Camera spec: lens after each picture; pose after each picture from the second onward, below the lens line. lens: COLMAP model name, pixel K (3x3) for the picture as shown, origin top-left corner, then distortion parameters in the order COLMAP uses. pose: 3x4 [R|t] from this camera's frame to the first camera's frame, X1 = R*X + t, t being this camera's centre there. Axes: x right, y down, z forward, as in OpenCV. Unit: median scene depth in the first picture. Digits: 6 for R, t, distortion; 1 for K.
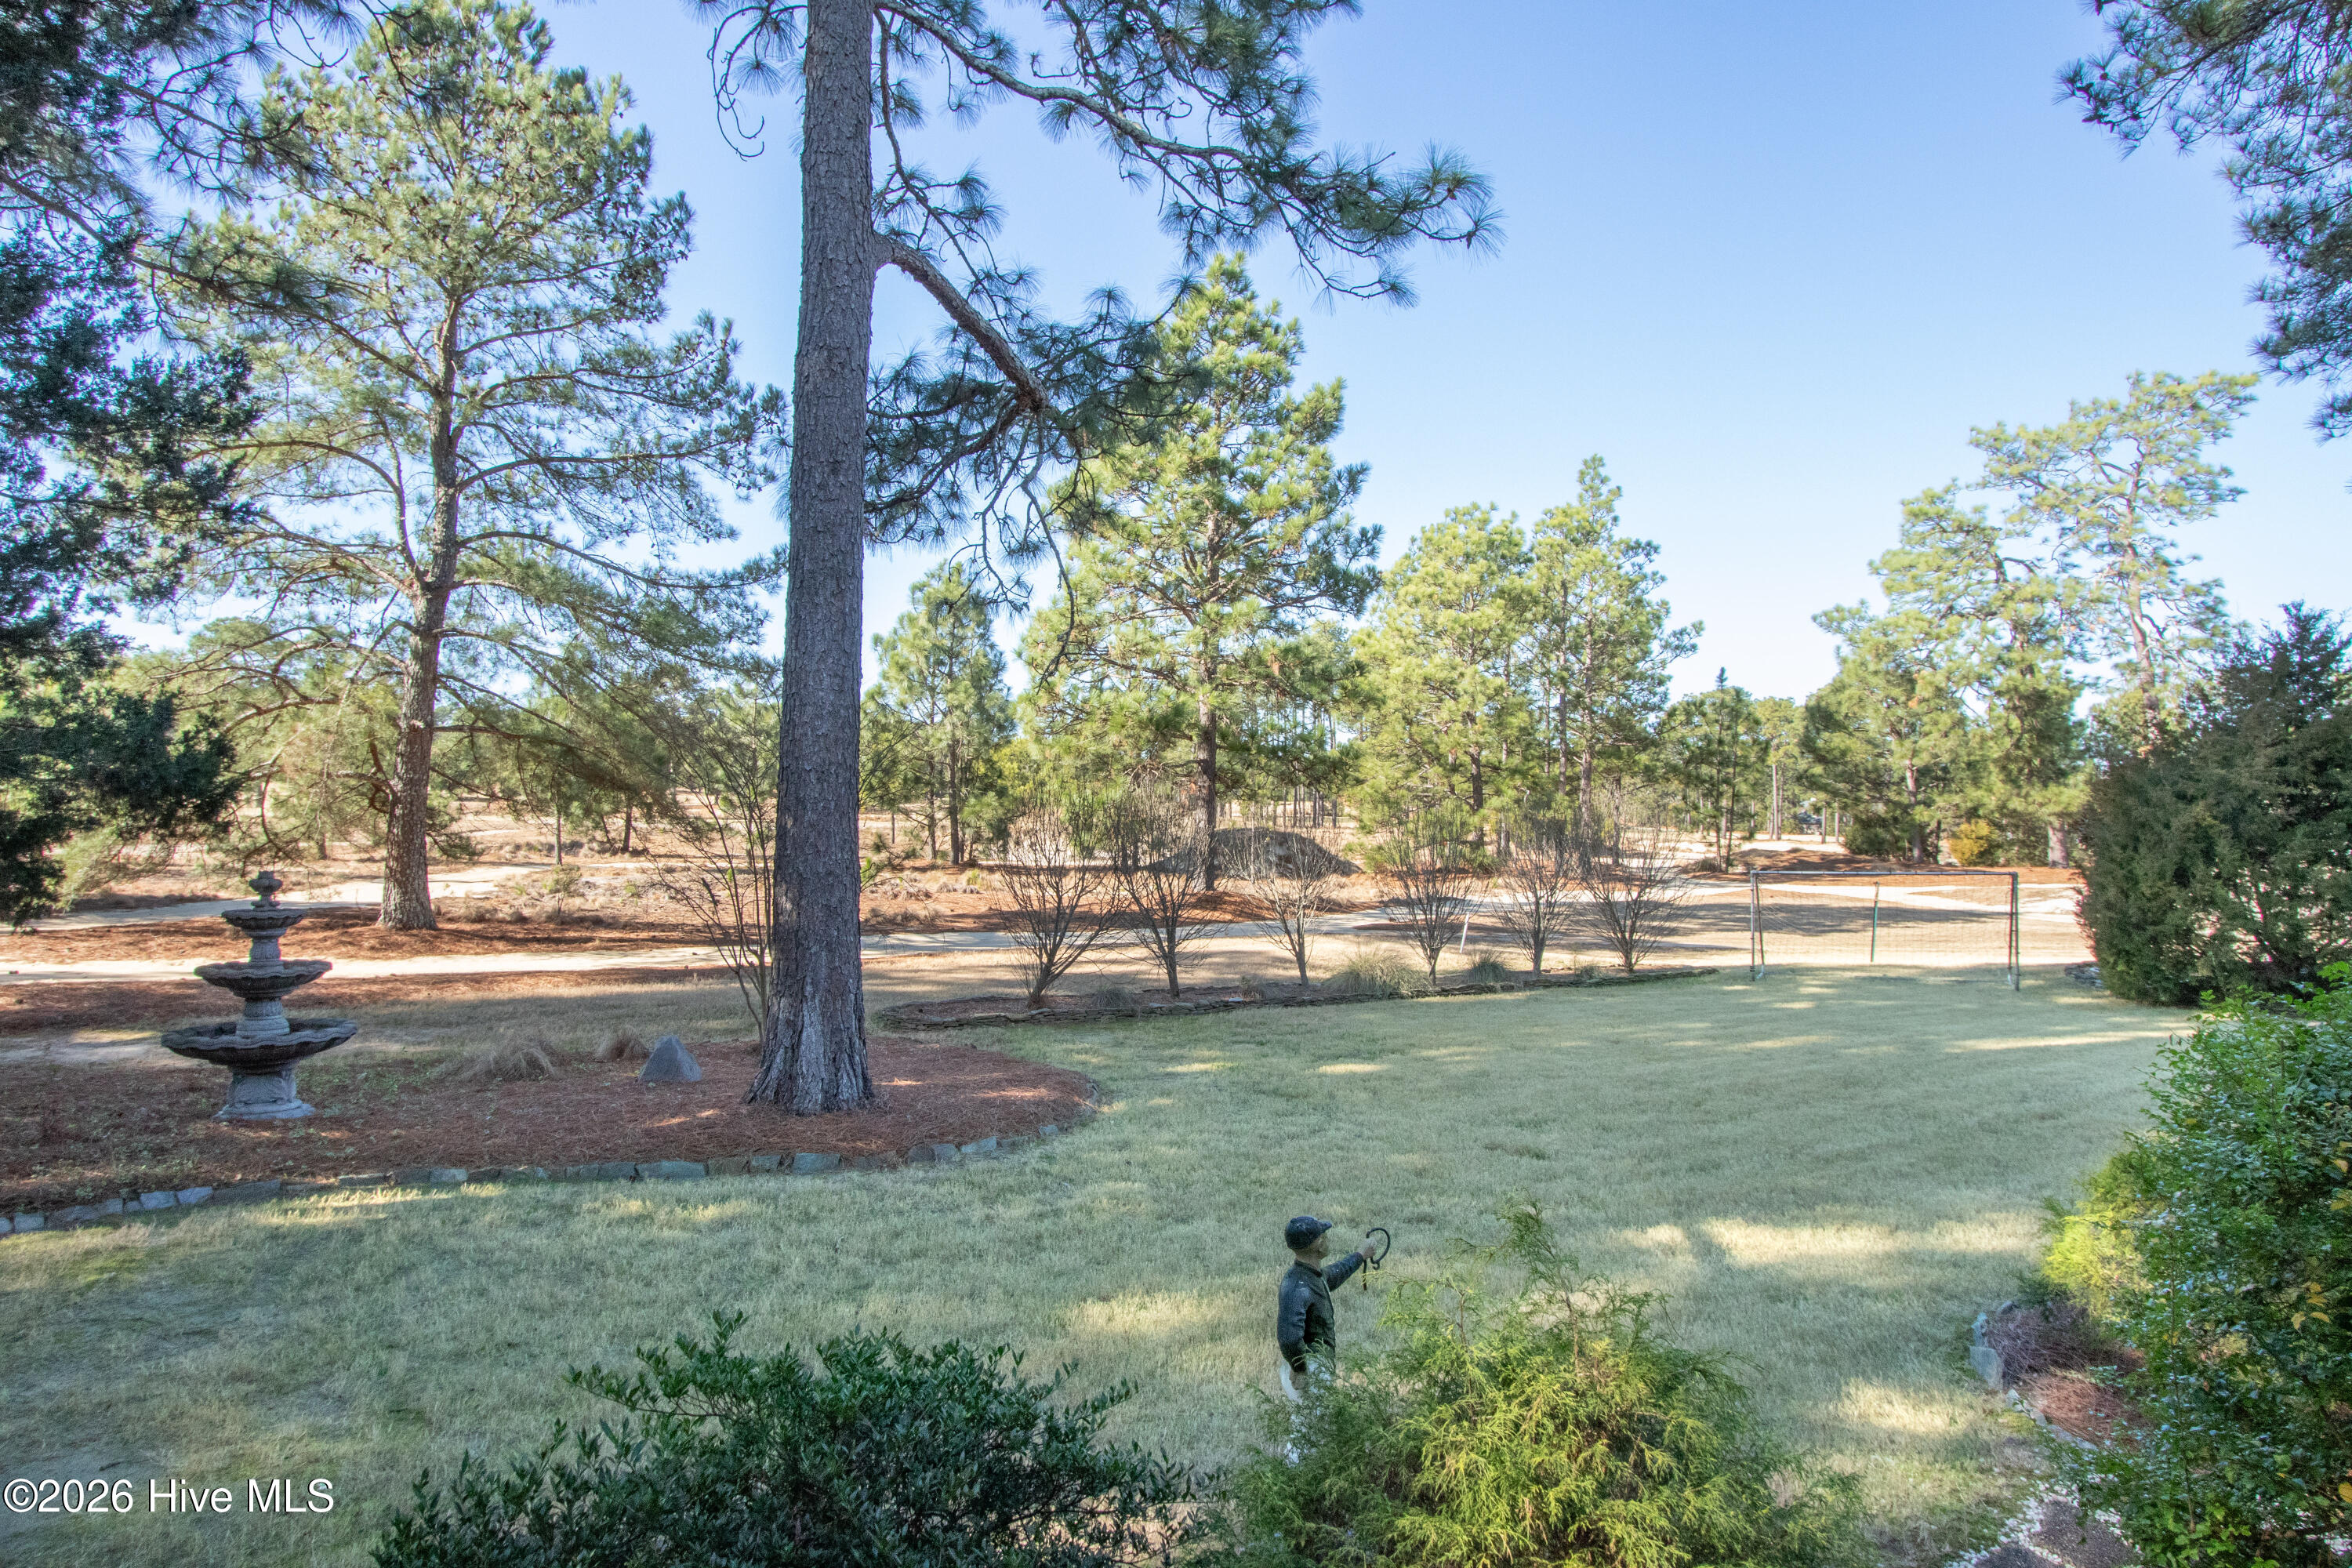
lens RADIAL K [[1347.6, 0, 1145.0], [0, 1347.6, 811.4], [0, 0, 1]] dist [-0.015306, 0.005201]
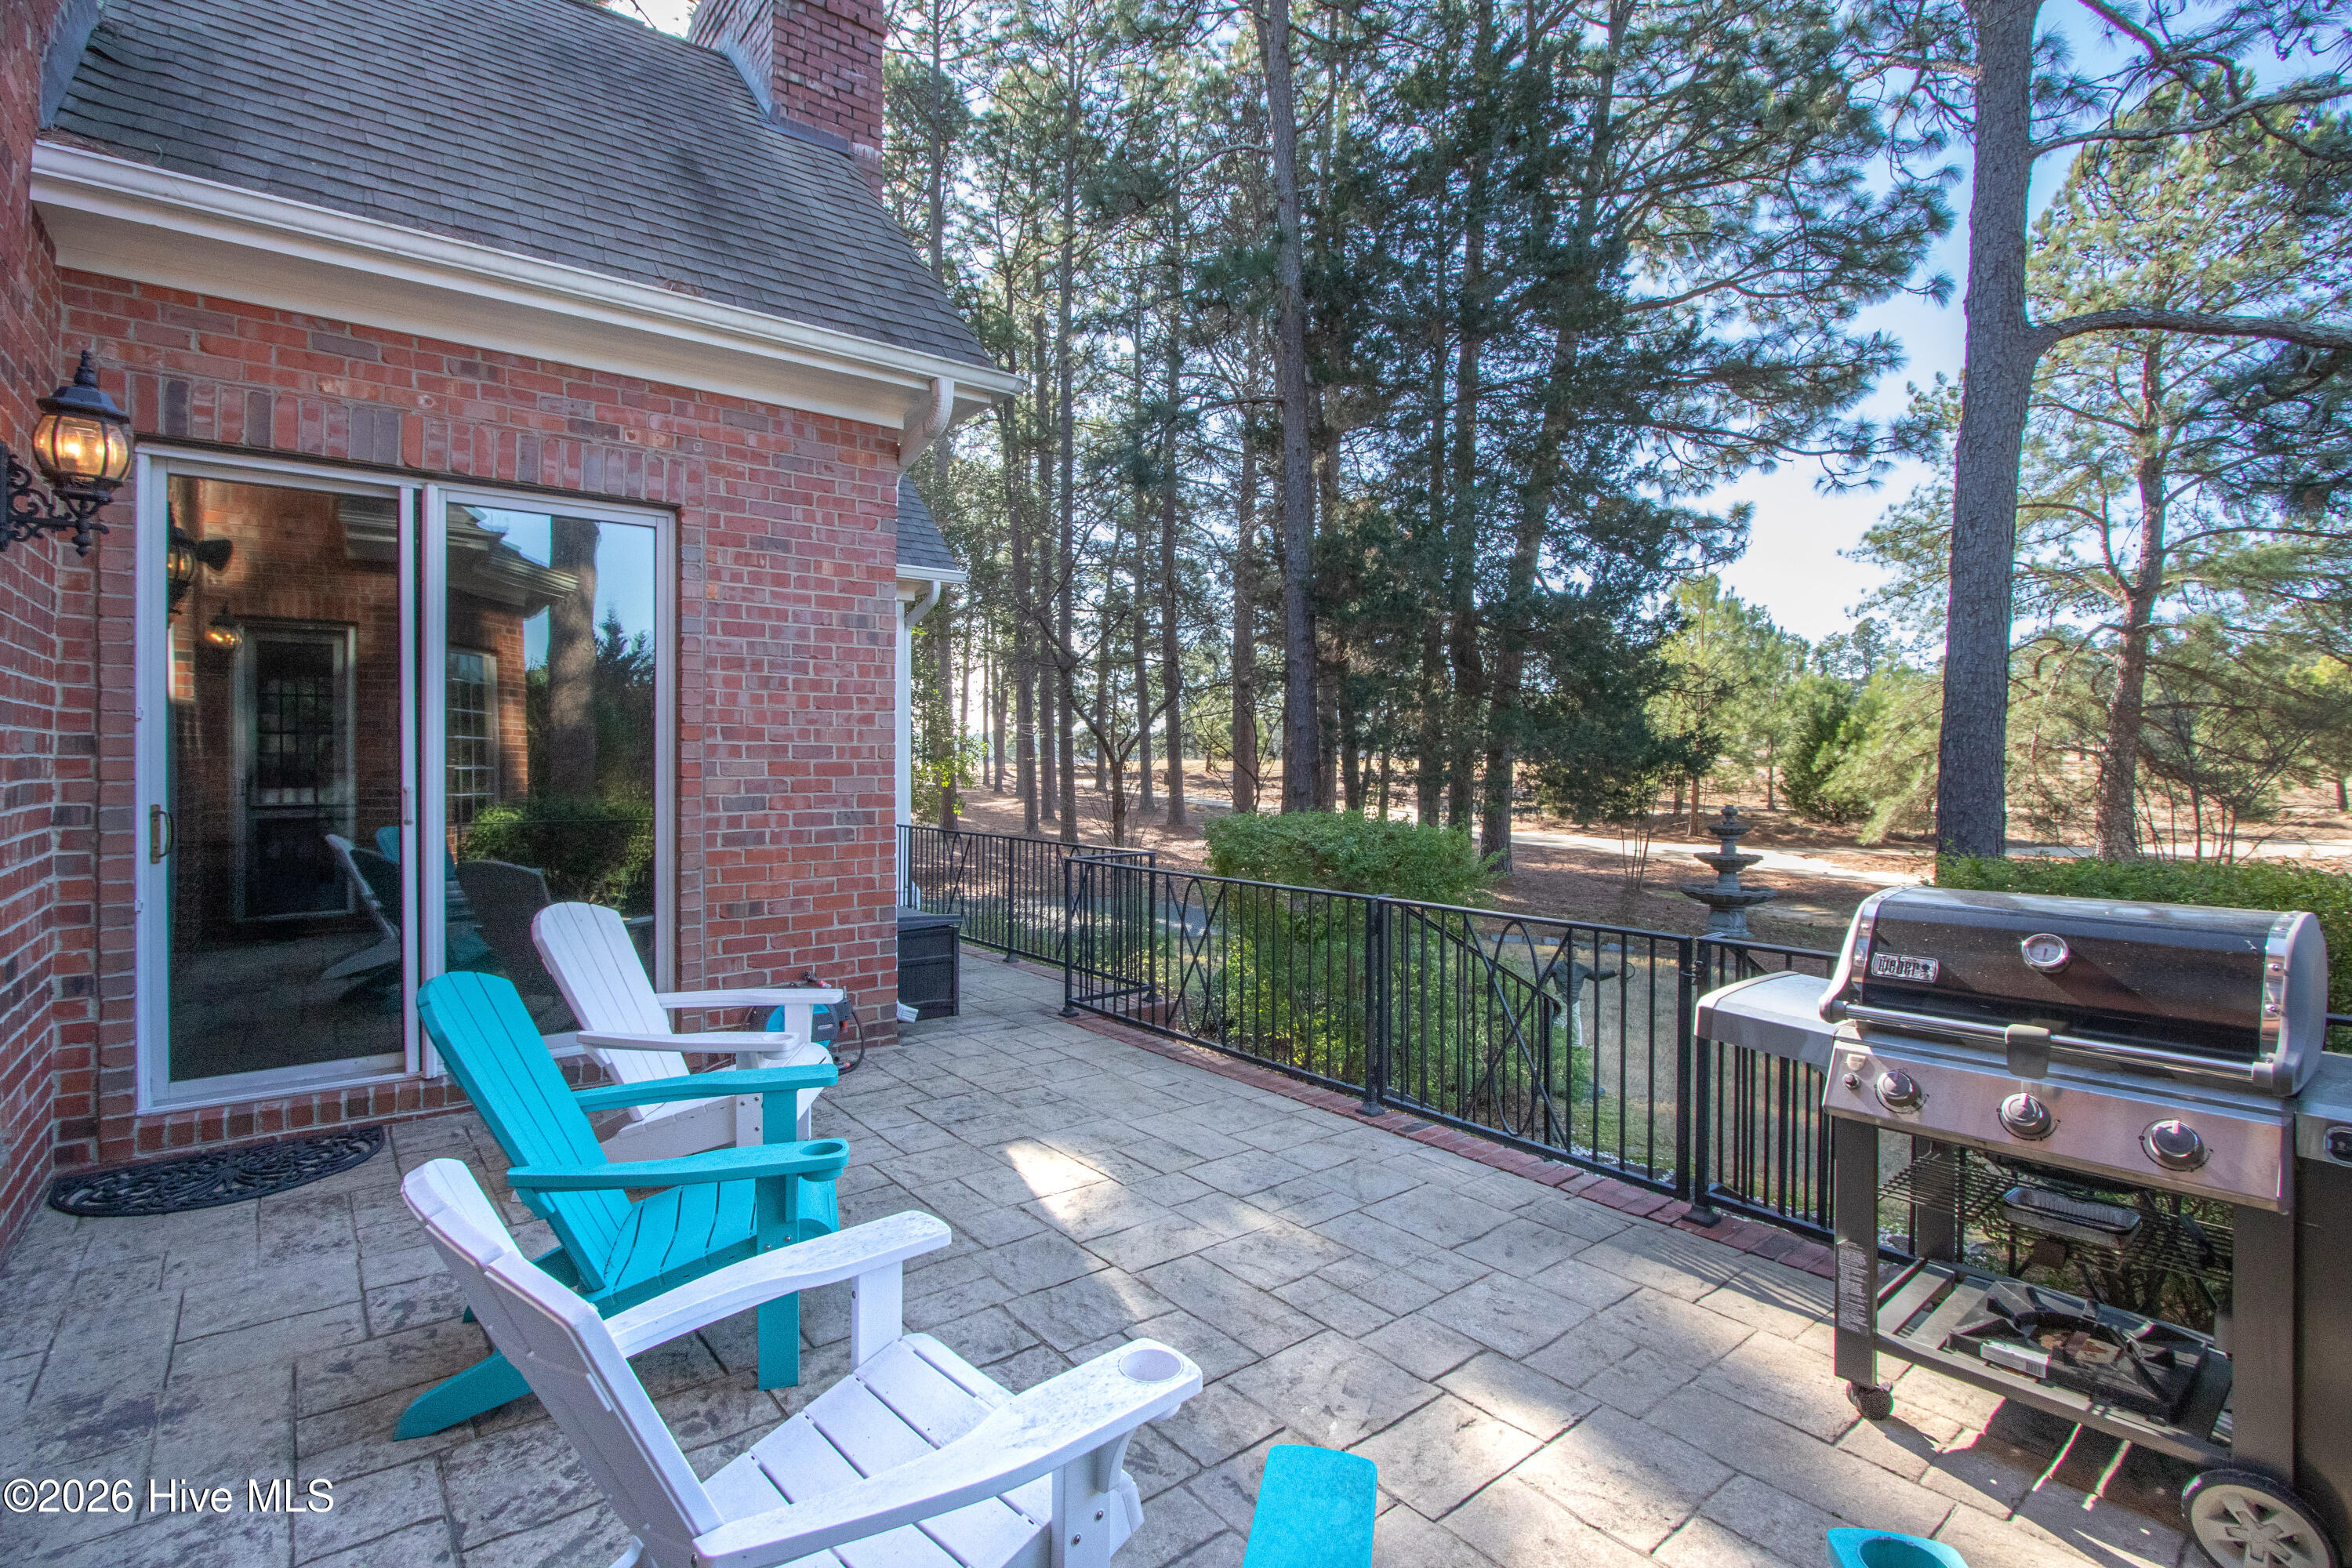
lens RADIAL K [[1097.5, 0, 1182.6], [0, 1097.5, 778.4], [0, 0, 1]] dist [-0.016225, 0.001879]
pose [[0.123046, -0.004459, -0.992391, 0.311005], [-0.000393, 0.999990, -0.004542, 0.005778], [0.992401, 0.000949, 0.123043, 0.021507]]
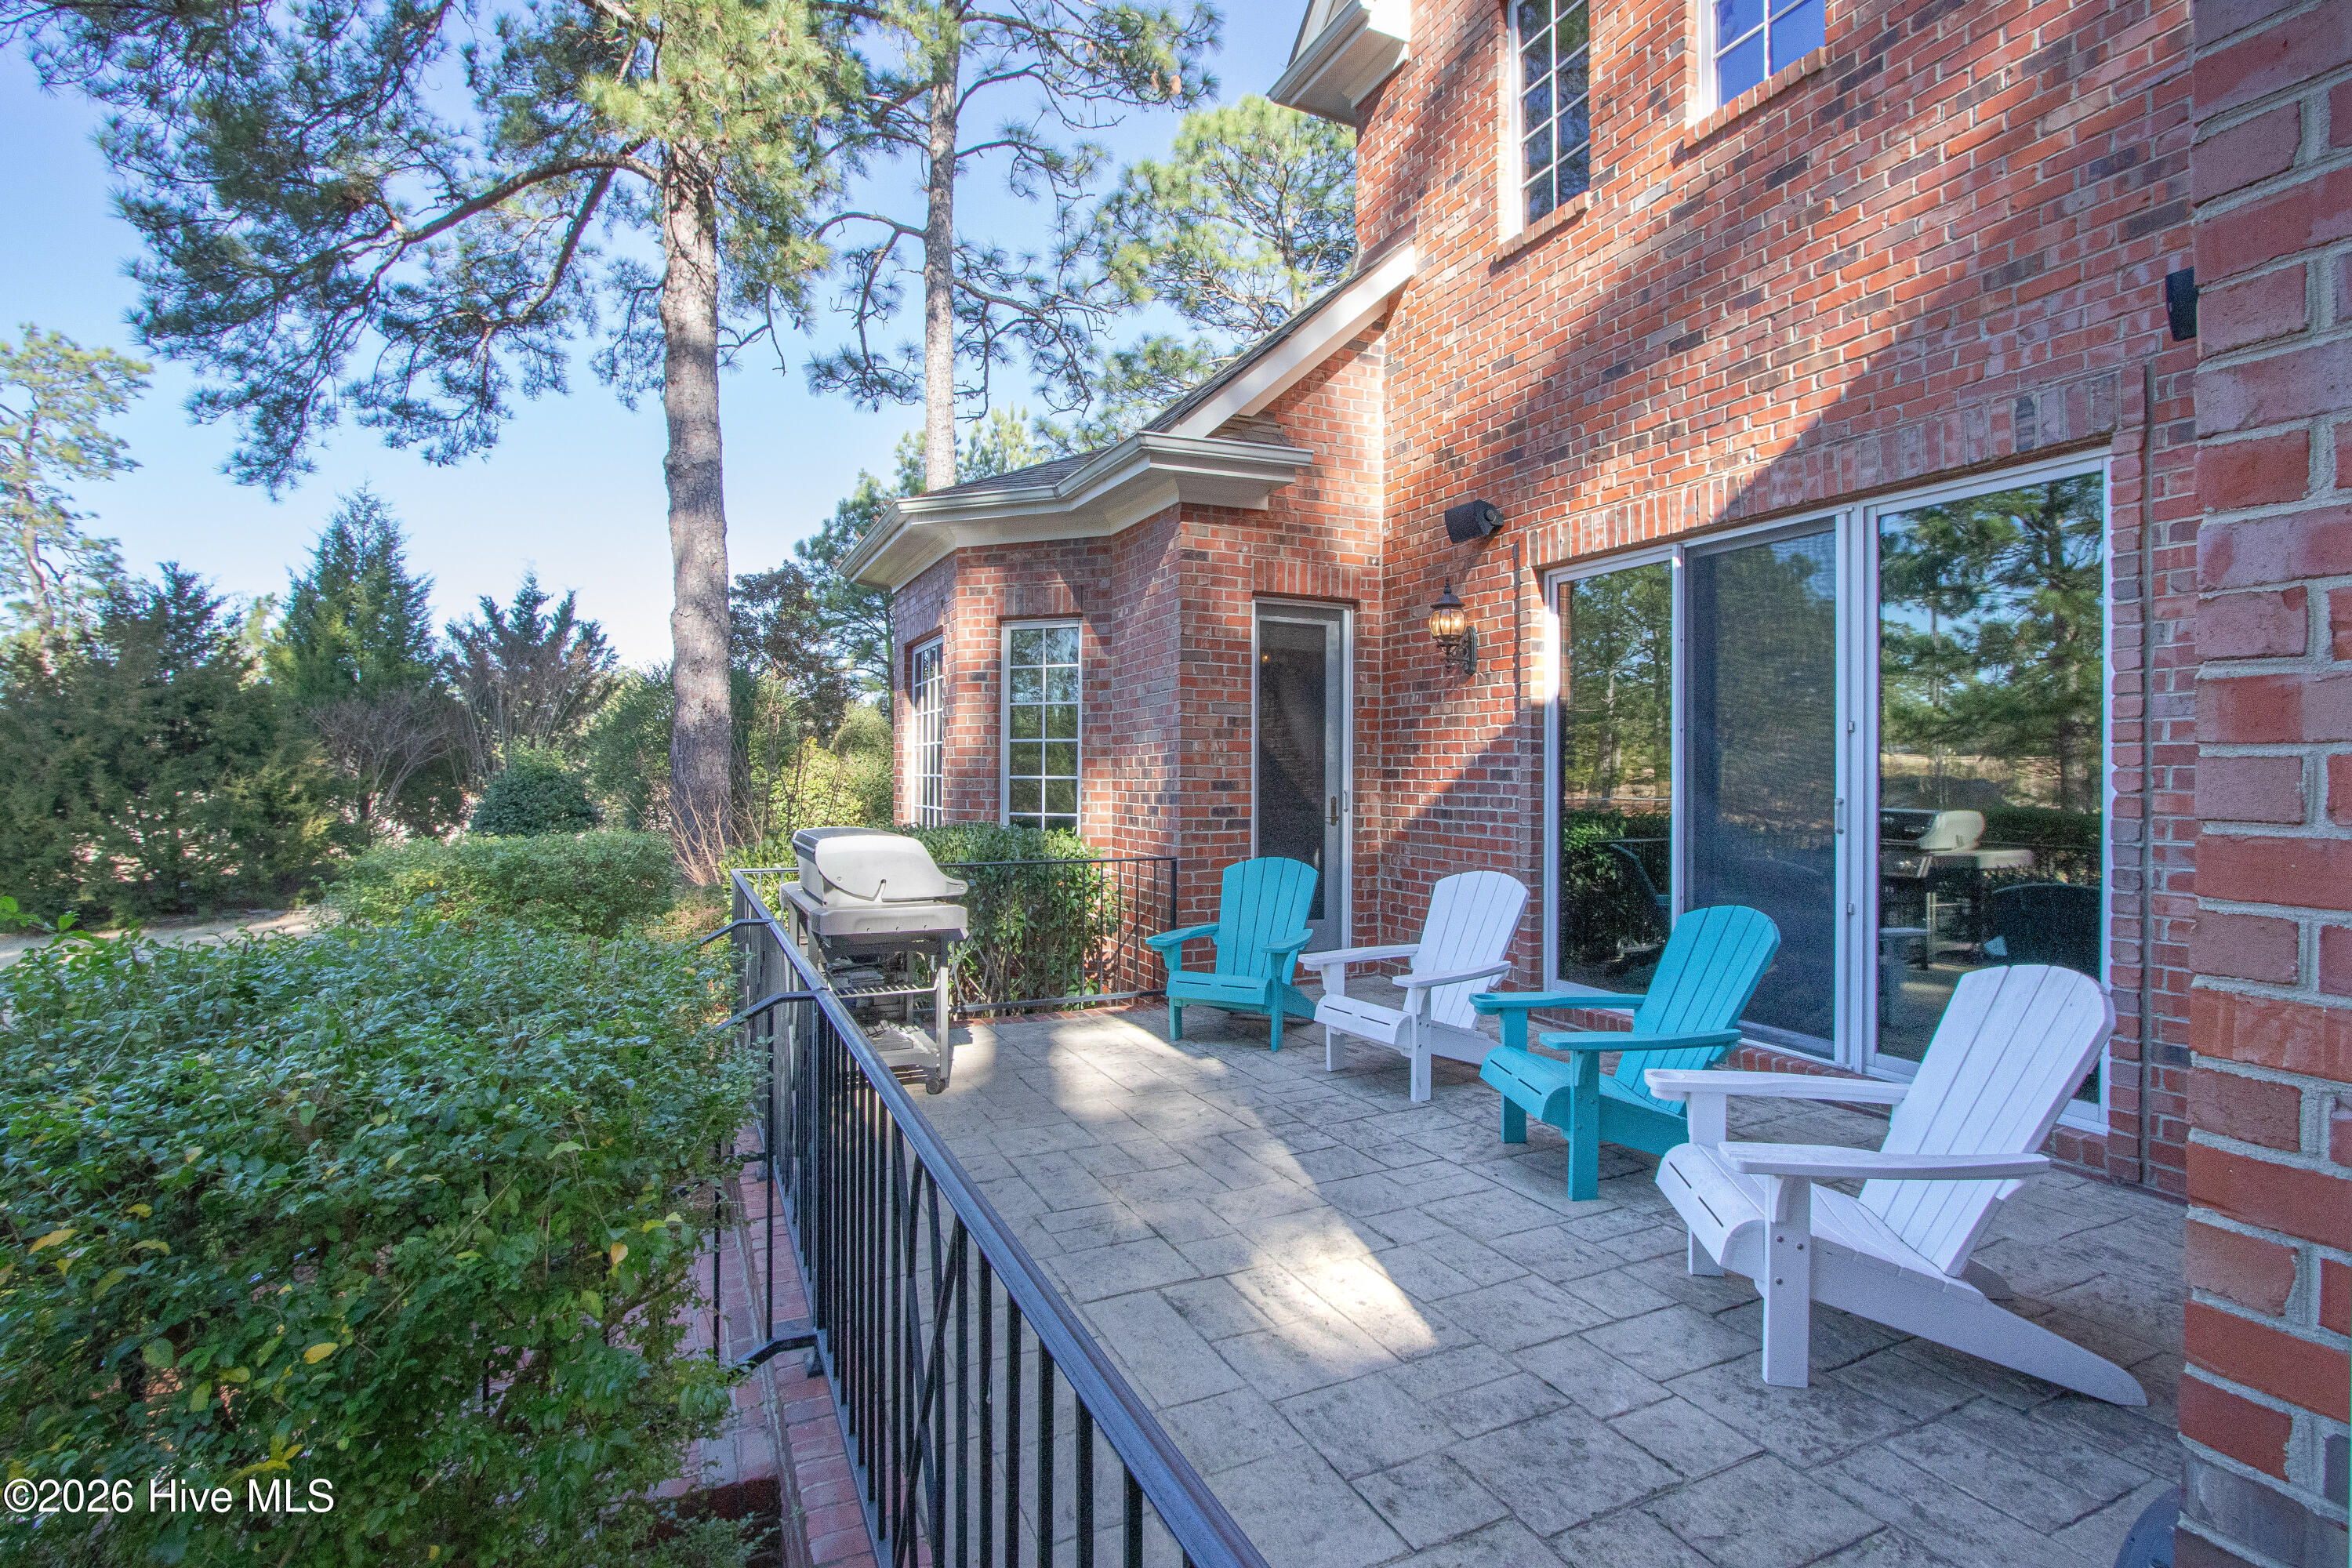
lens RADIAL K [[1097.5, 0, 1165.1], [0, 1097.5, 772.8], [0, 0, 1]] dist [-0.016225, 0.001879]
pose [[0.130345, -0.019845, 0.991270, 0.038215], [-0.003633, 0.999783, 0.020493, 0.000782], [-0.991462, -0.006273, 0.130245, 0.028456]]
